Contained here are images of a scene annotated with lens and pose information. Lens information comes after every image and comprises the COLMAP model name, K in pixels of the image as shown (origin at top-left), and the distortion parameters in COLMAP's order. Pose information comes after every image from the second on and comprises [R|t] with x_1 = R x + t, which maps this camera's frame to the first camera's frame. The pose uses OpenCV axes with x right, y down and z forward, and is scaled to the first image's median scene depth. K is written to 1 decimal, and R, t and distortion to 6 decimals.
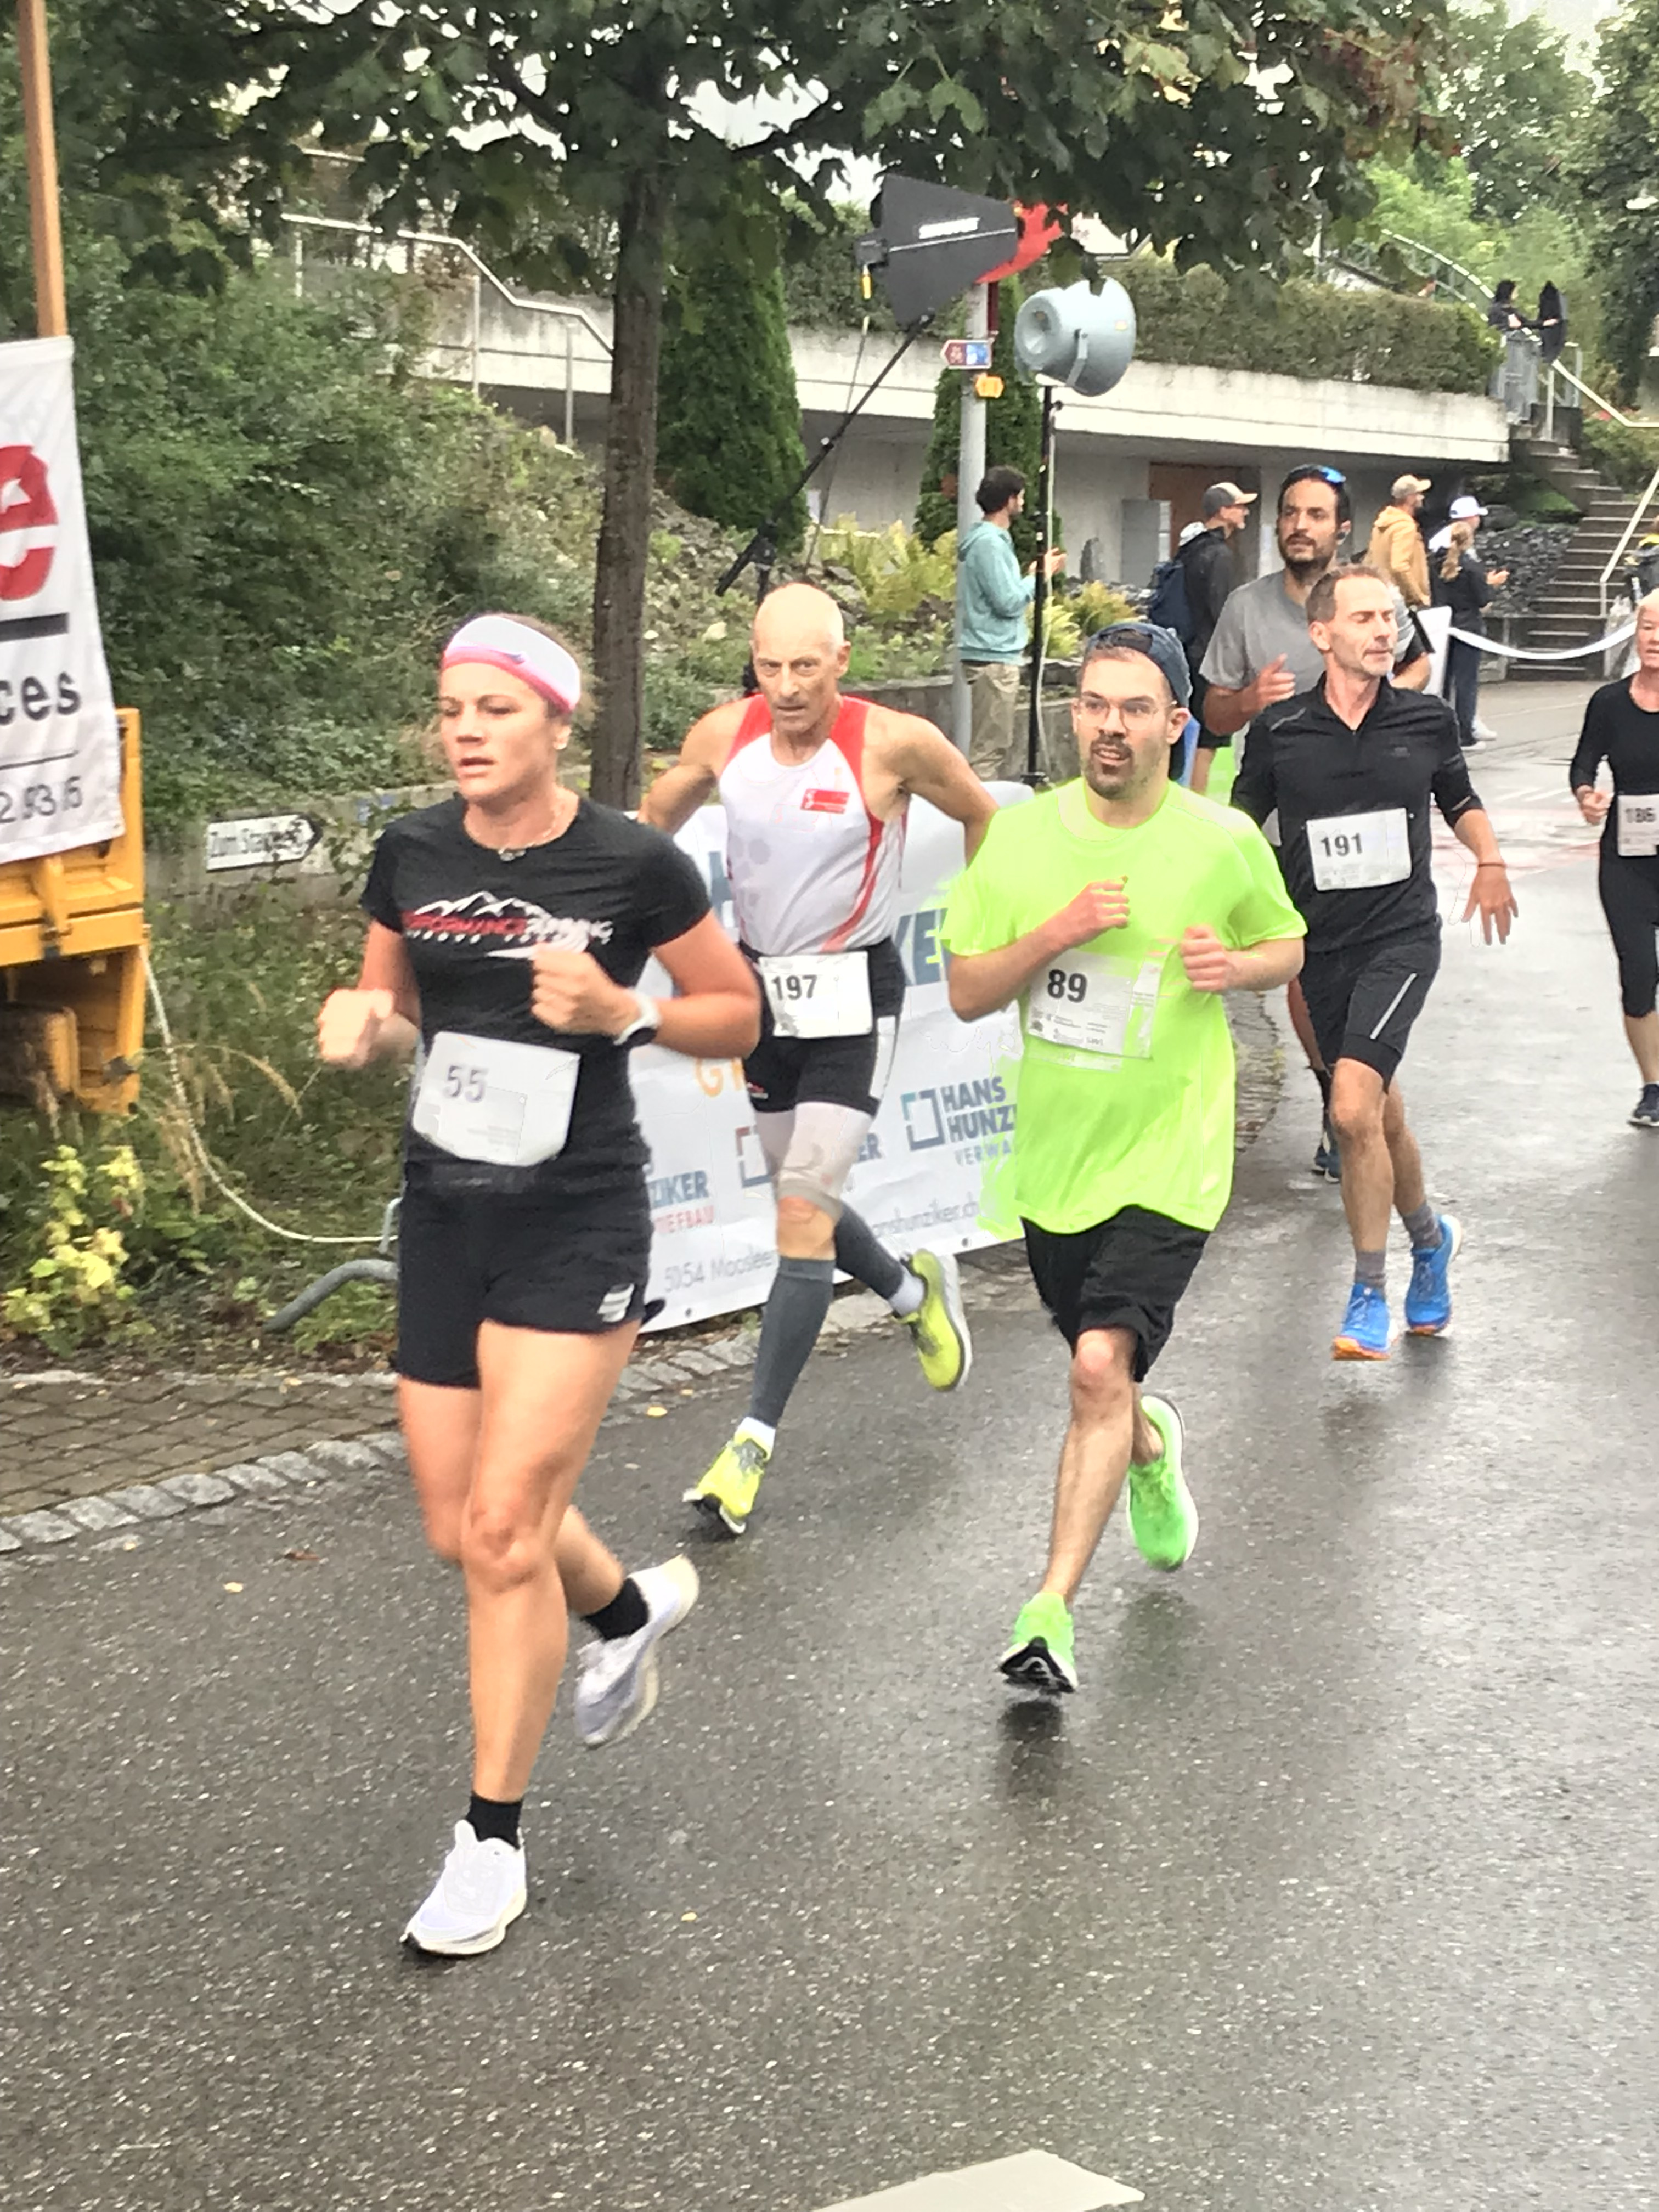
lens RADIAL K [[4369.3, 0, 868.8], [0, 4369.3, 1070.7], [0, 0, 1]] dist [0.229488, -1.190384]
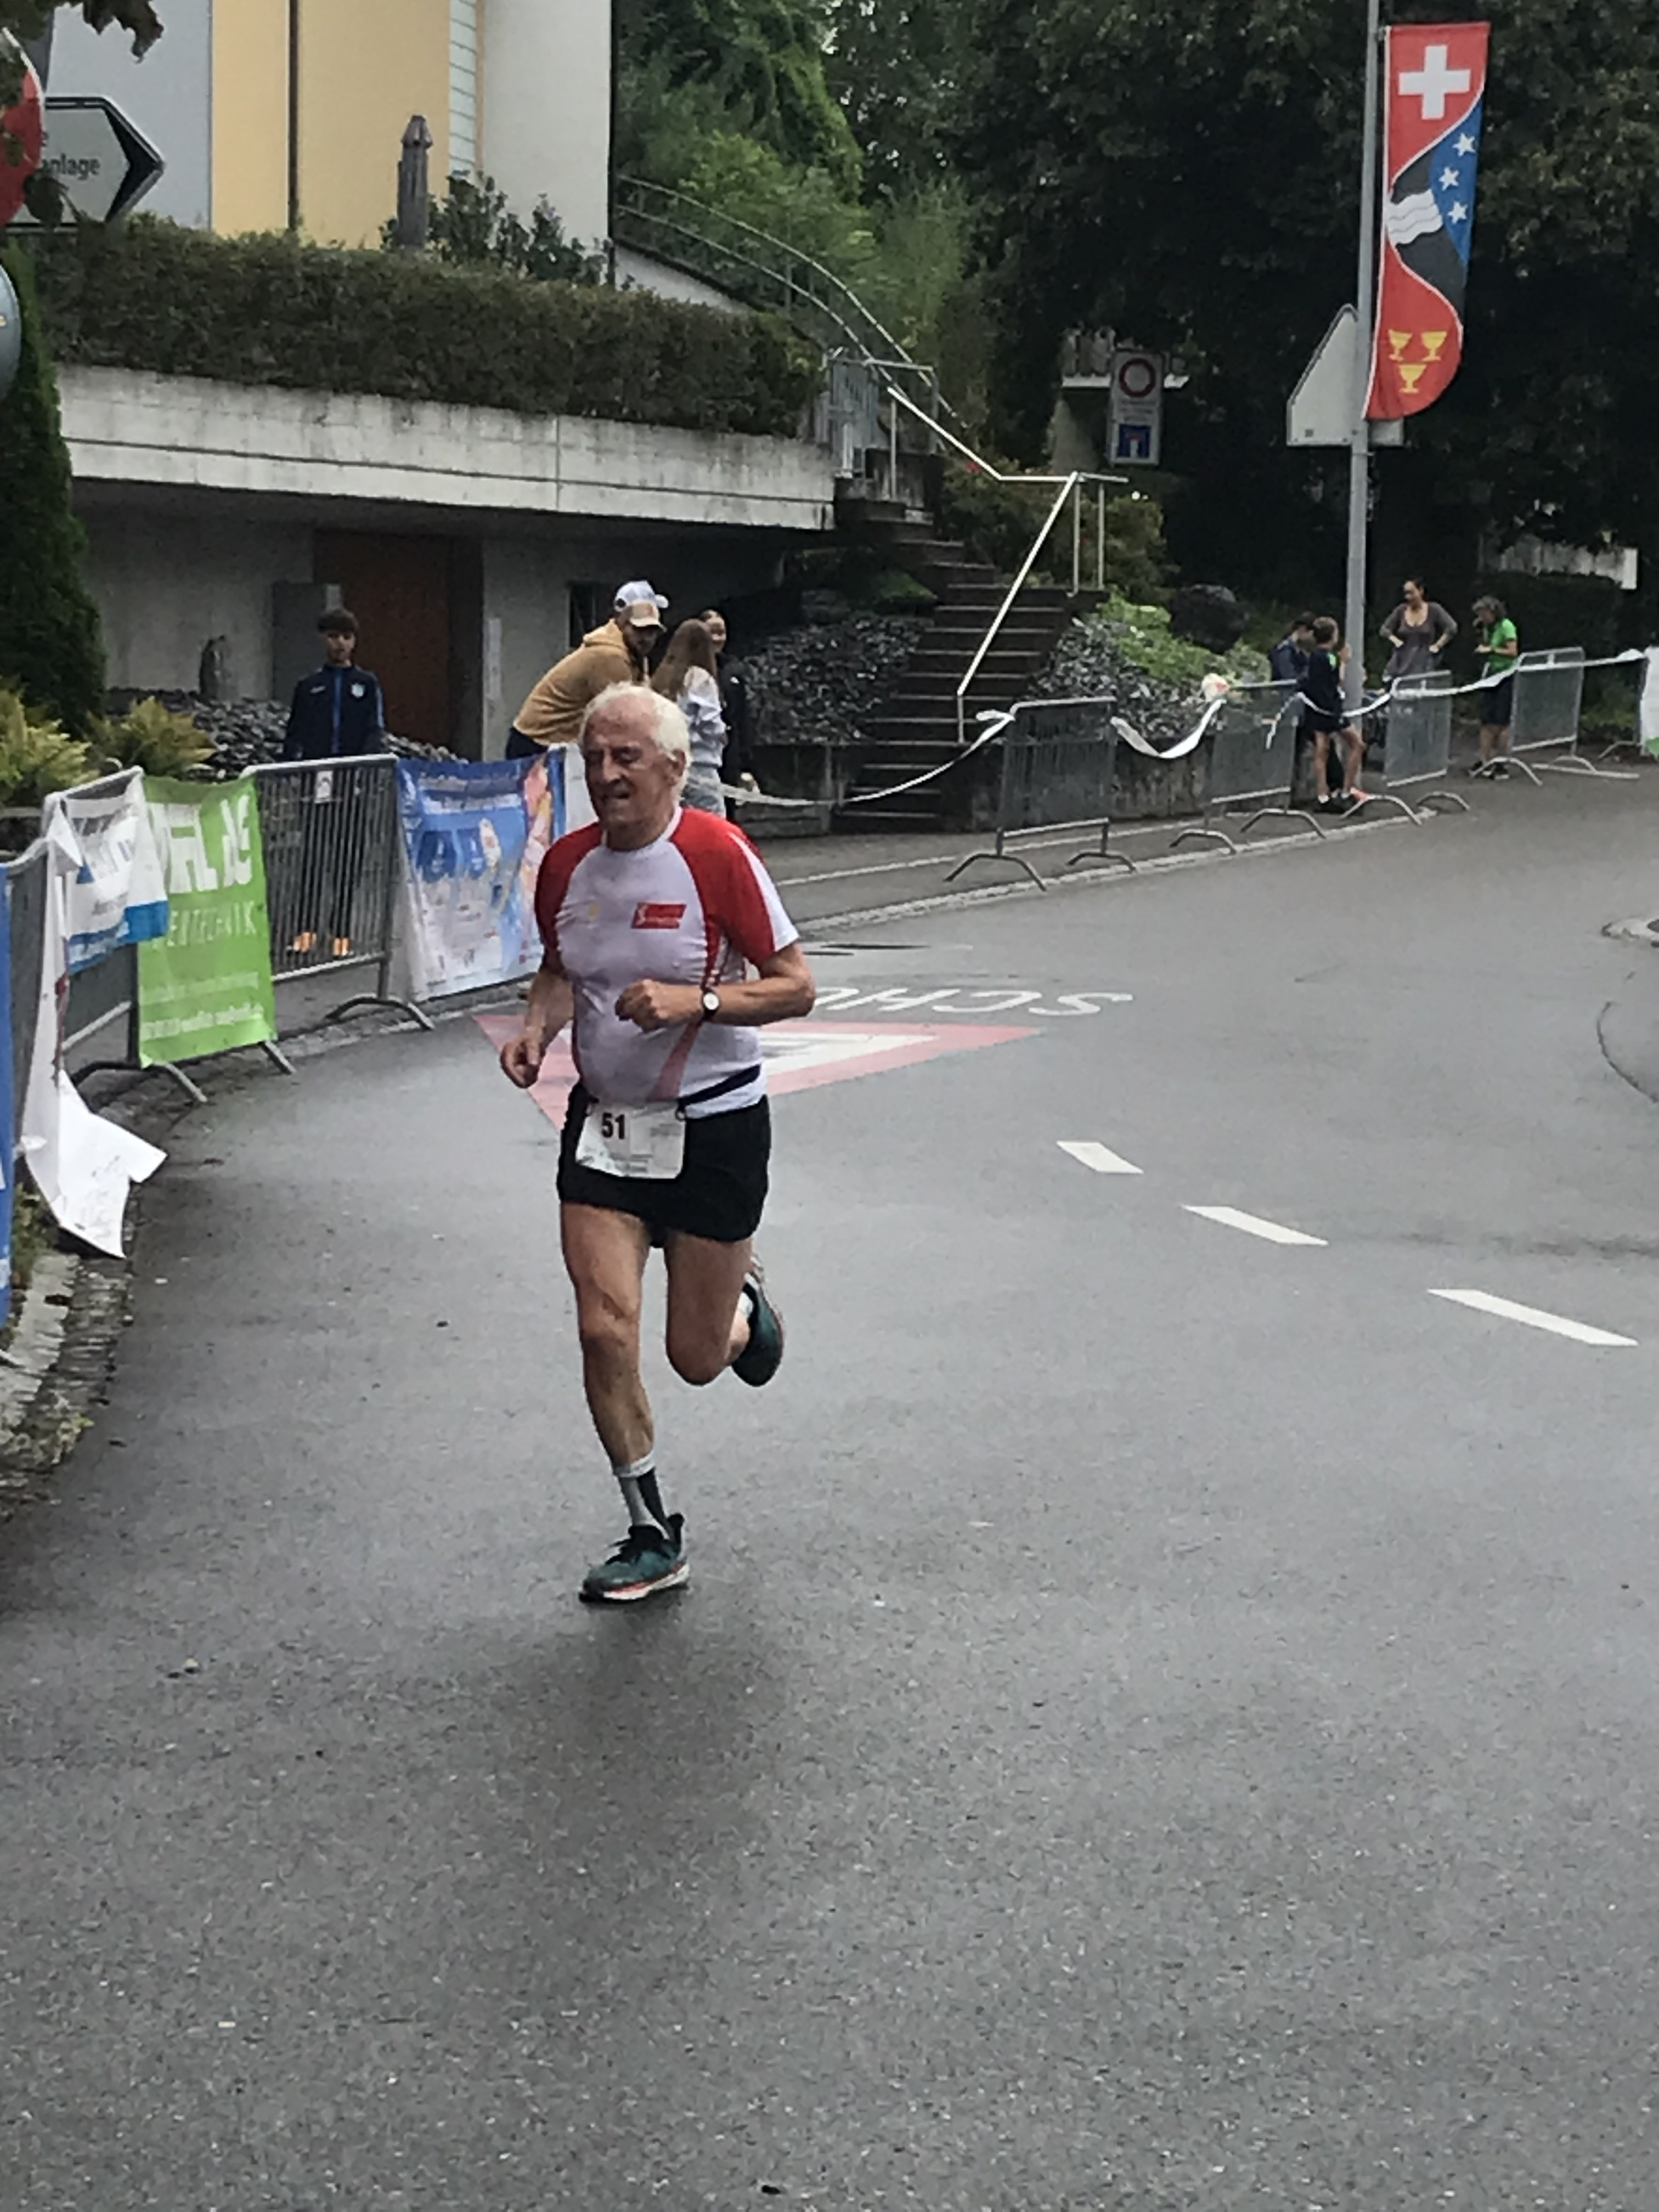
lens RADIAL K [[6050.3, 0, 866.0], [0, 6050.3, 1055.6], [0, 0, 1]] dist [0.239383, -1.304544]
pose [[0.992002, -0.016770, 0.125100, 0.078526], [0.023242, 0.998456, -0.050458, -0.007946], [-0.124061, 0.052963, 0.990860, 0.073167]]
